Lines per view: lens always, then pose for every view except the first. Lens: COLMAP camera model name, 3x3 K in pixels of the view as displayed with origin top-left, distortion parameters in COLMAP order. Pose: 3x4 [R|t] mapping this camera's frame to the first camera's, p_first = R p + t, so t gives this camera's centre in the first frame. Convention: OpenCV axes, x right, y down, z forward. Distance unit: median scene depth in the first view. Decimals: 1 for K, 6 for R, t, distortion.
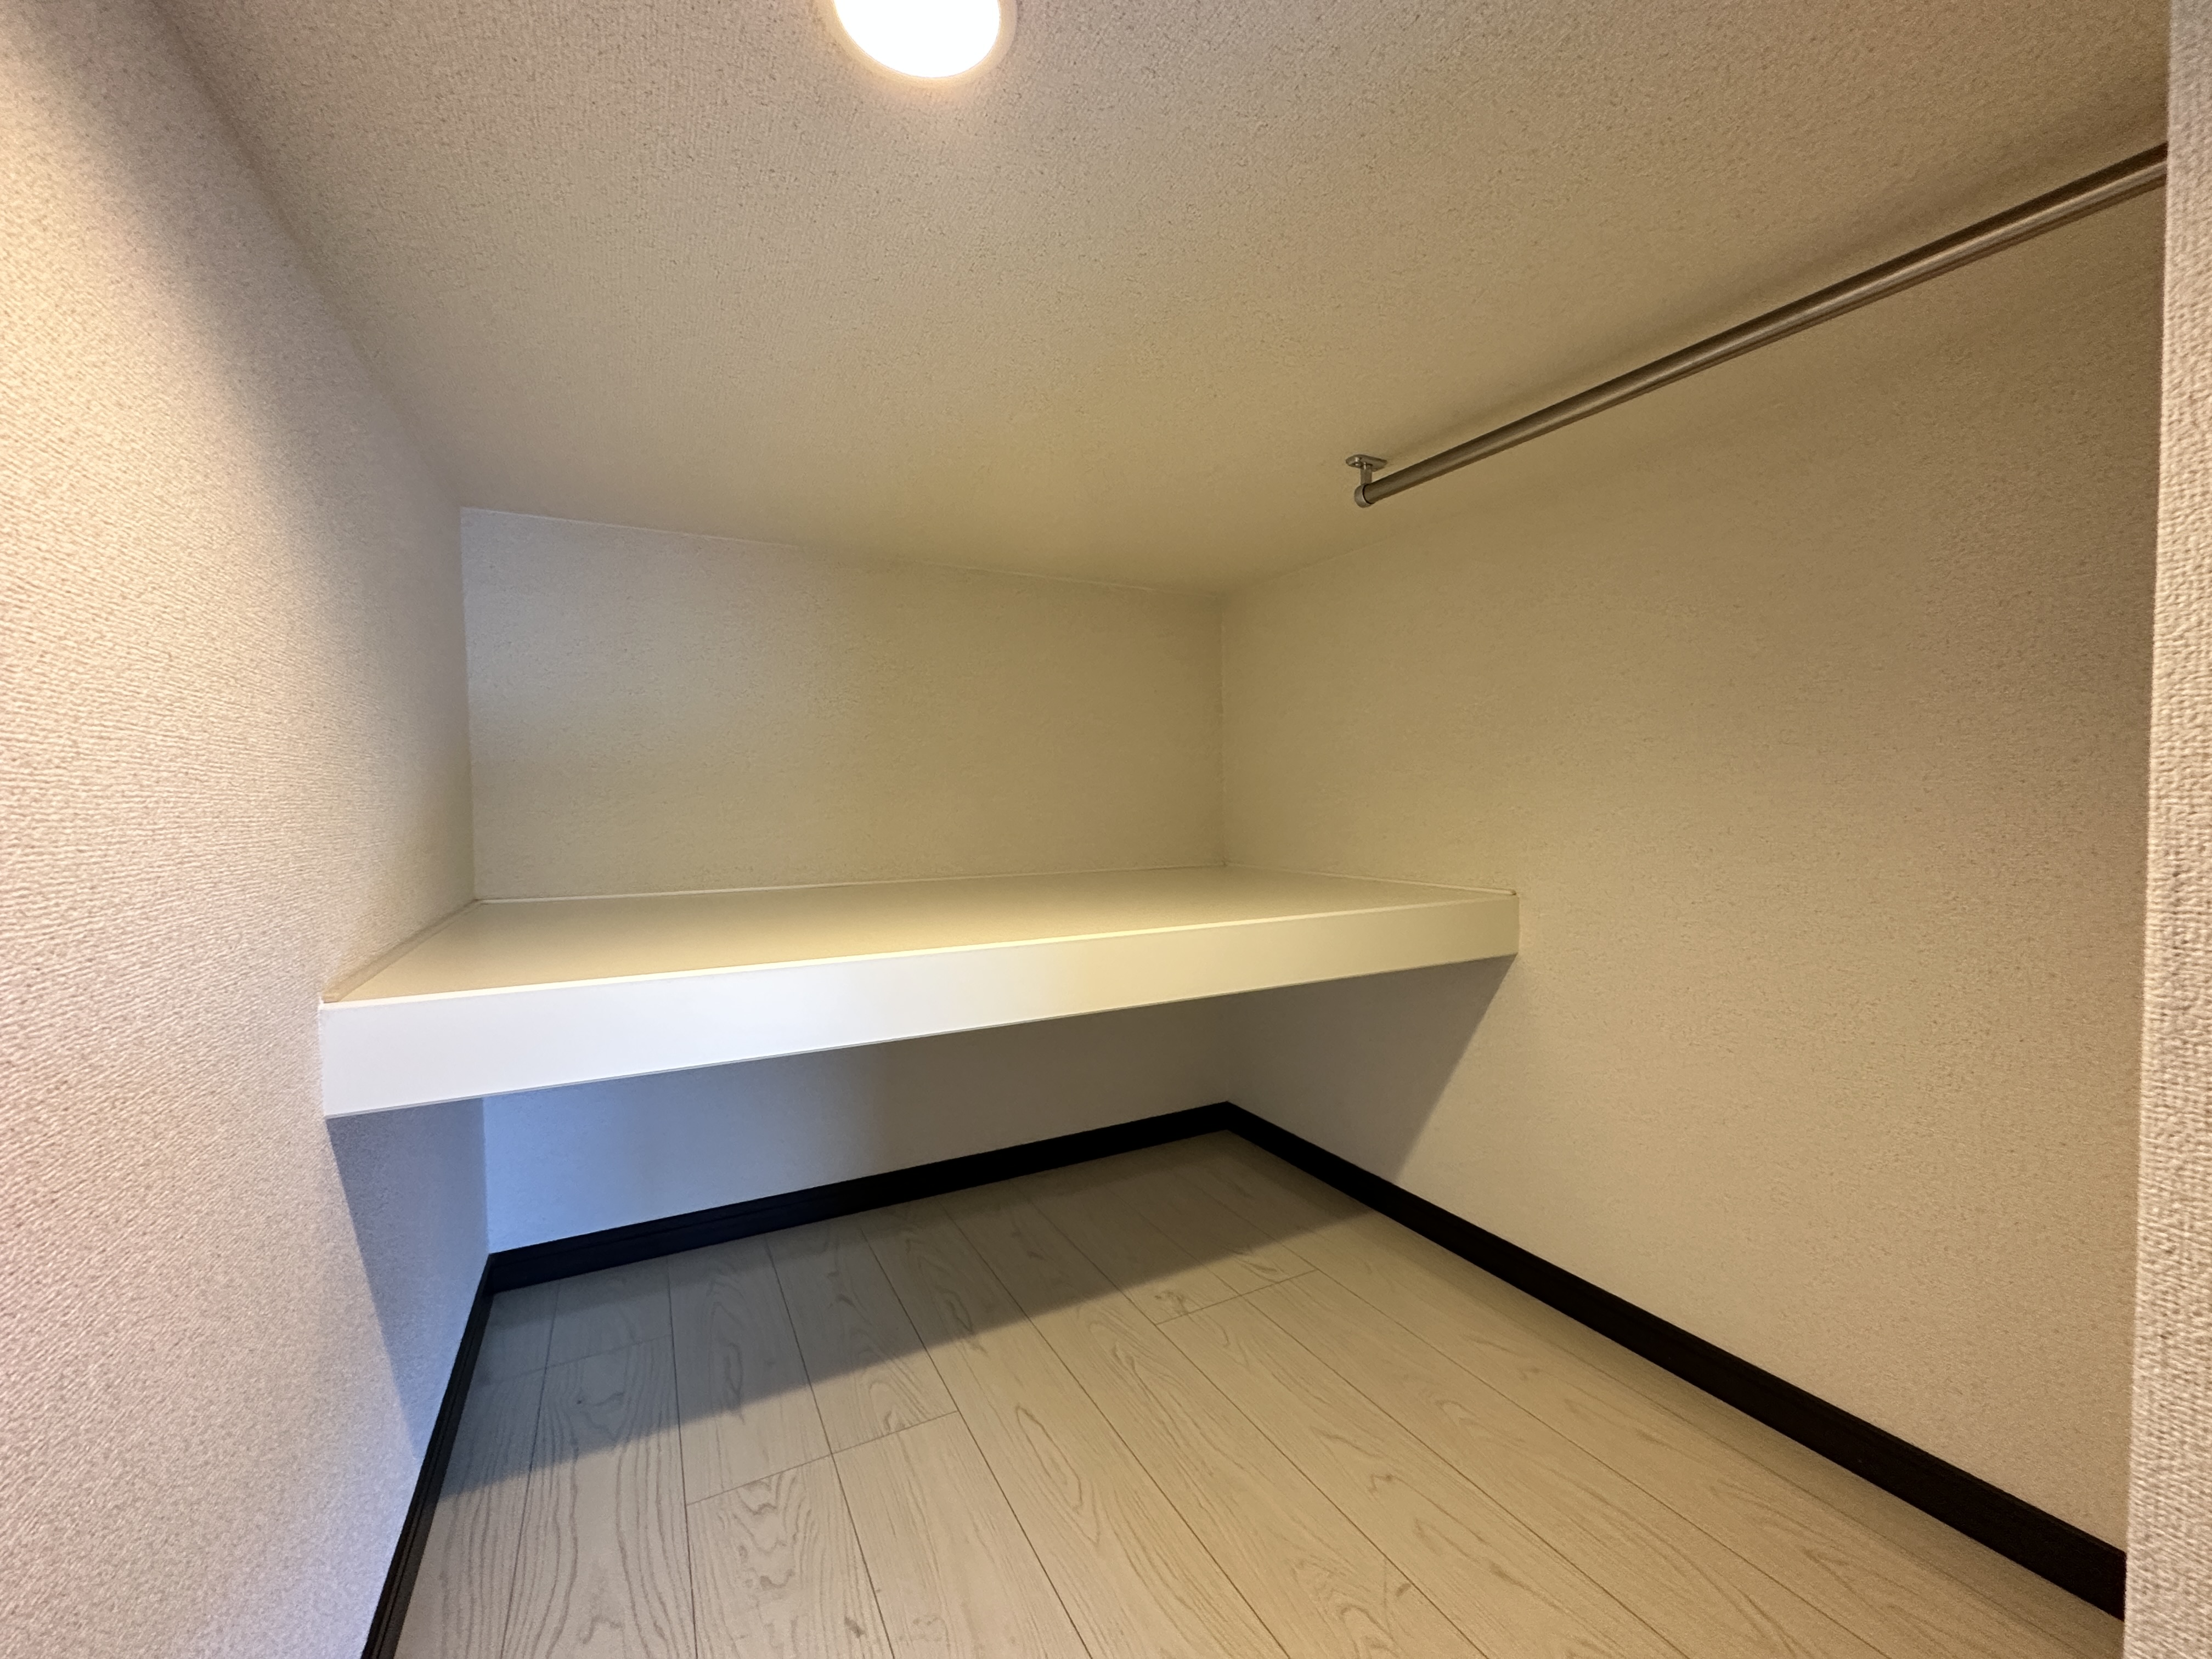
lens RADIAL K [[887.1, 0, 1099.0], [0, 887.1, 827.4], [0, 0, 1]] dist [-0.002041, 0.000827]
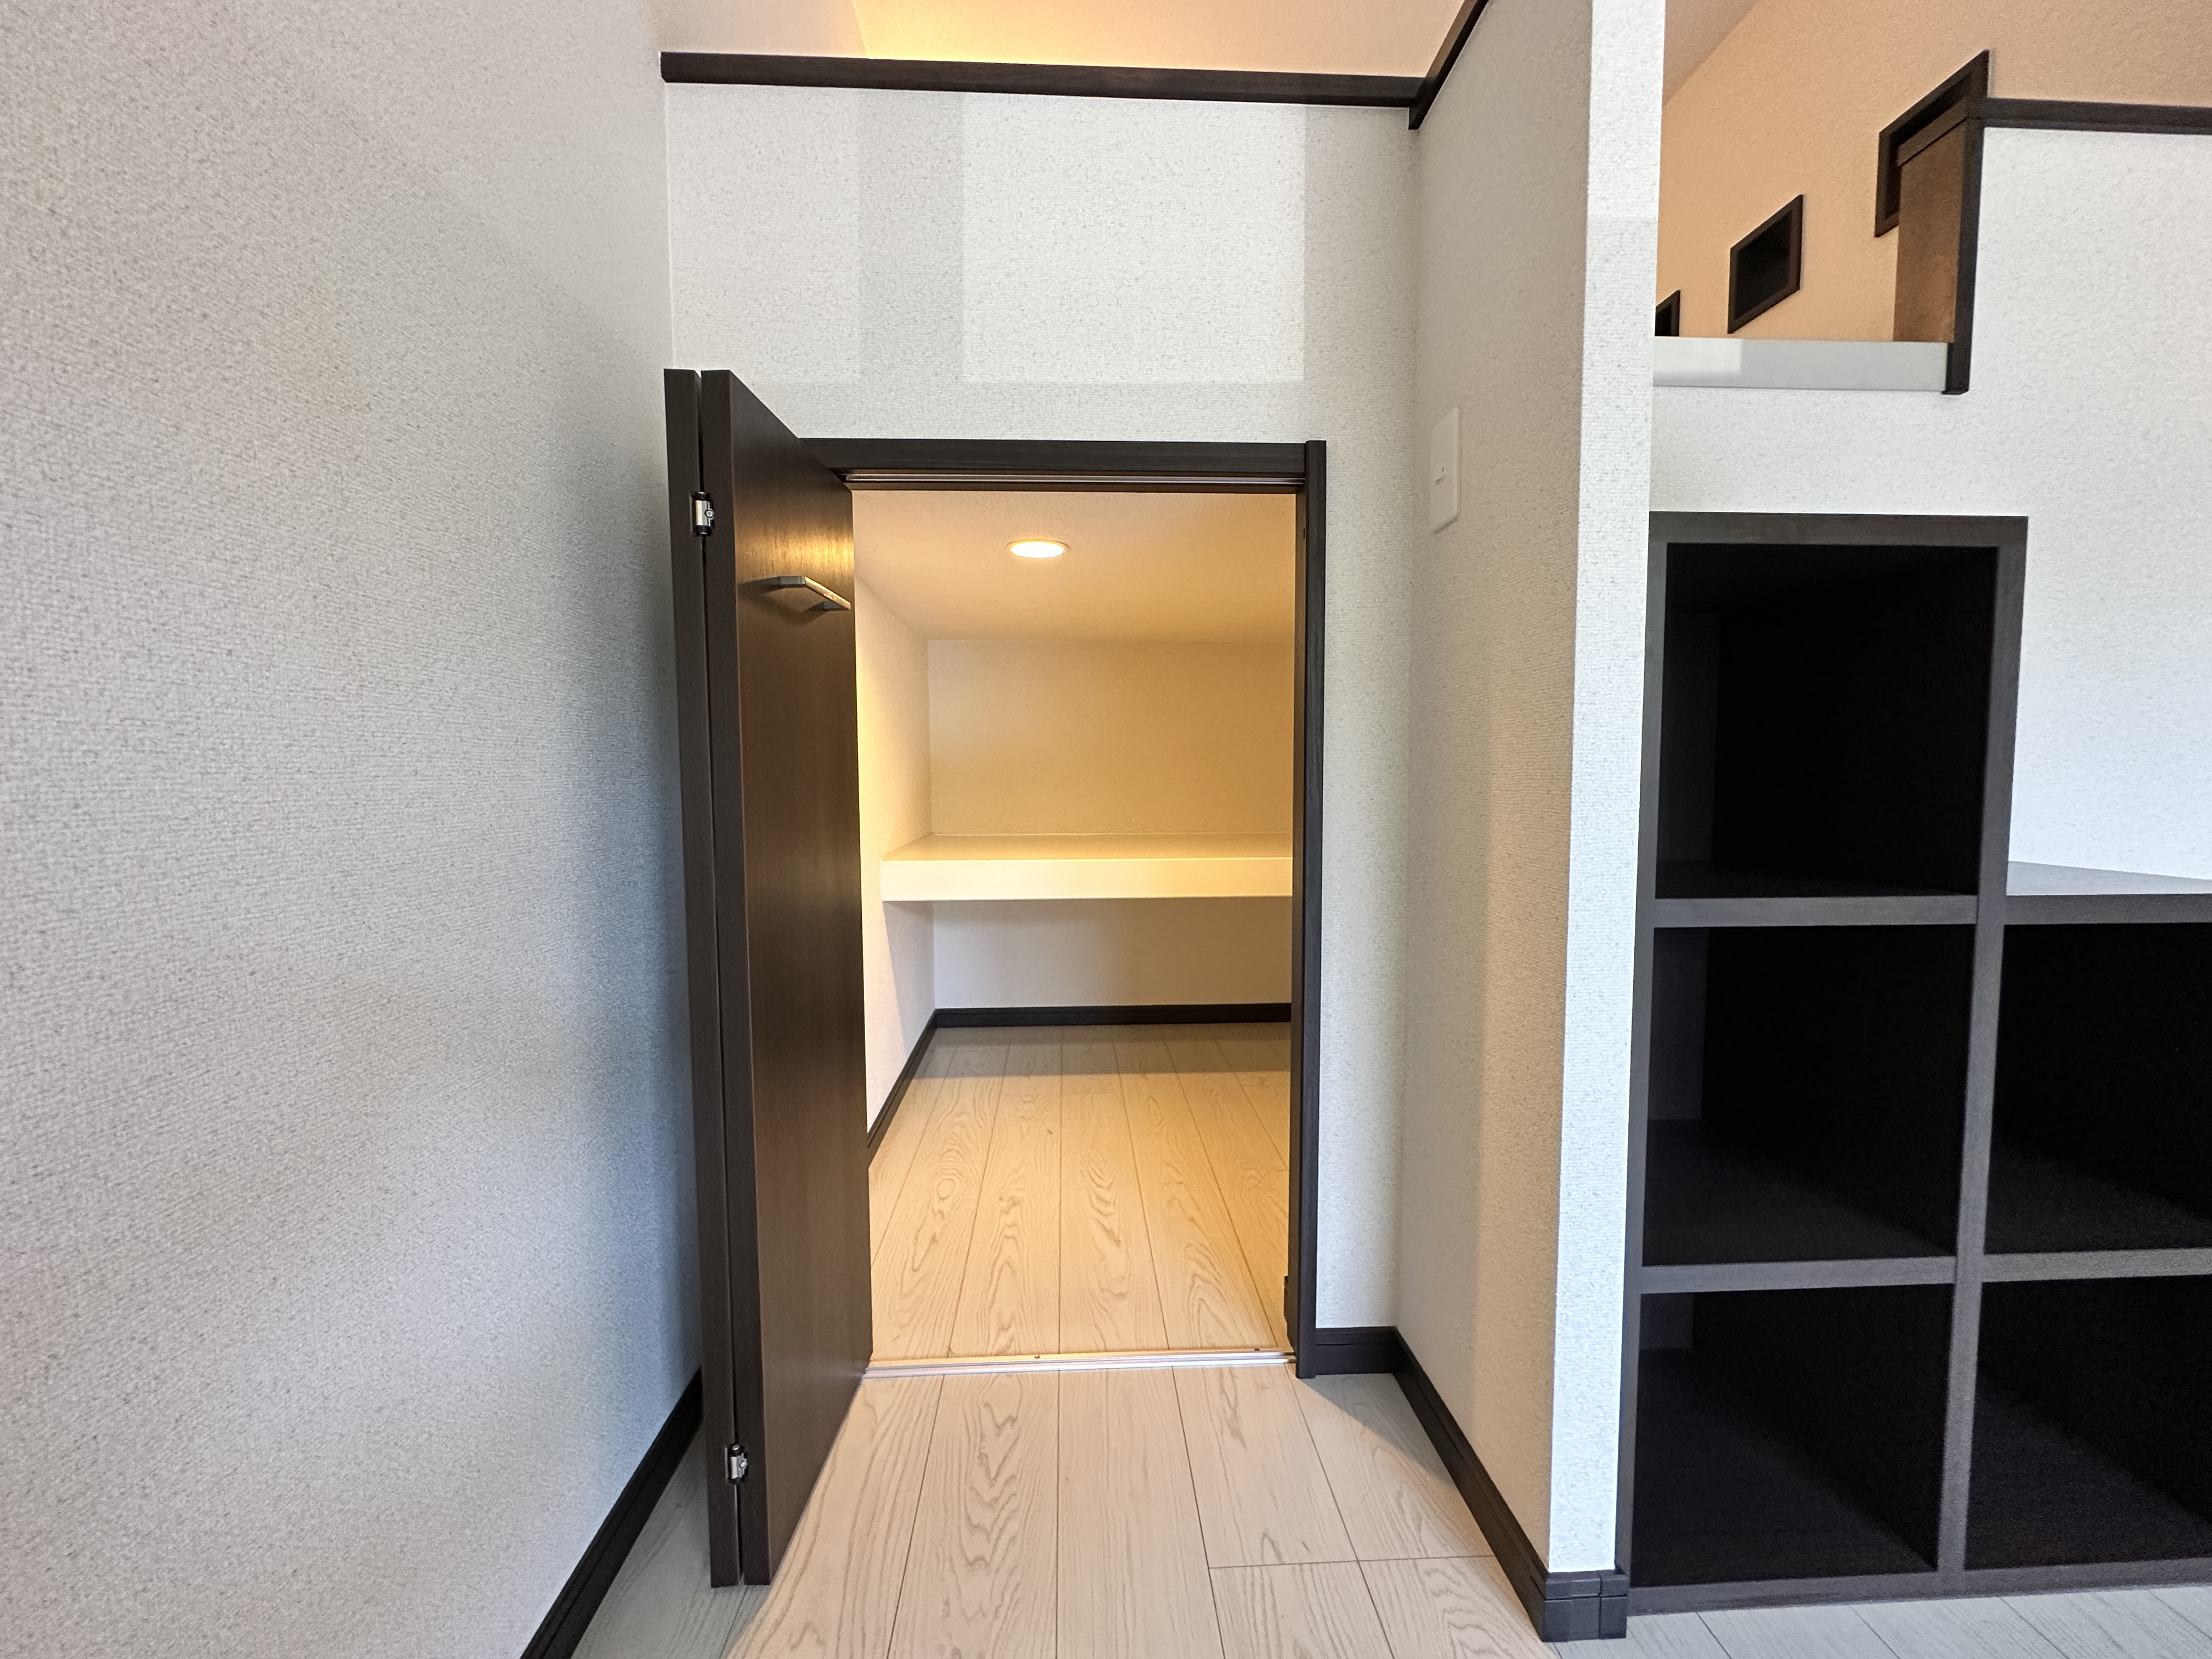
lens RADIAL K [[887.1, 0, 1107.1], [0, 887.1, 829.0], [0, 0, 1]] dist [-0.002041, 0.000827]
pose [[0.907177, 0.042663, -0.418581, 0.620472], [-0.023168, 0.998402, 0.051549, -0.048131], [0.420111, -0.037067, 0.906715, -0.814640]]
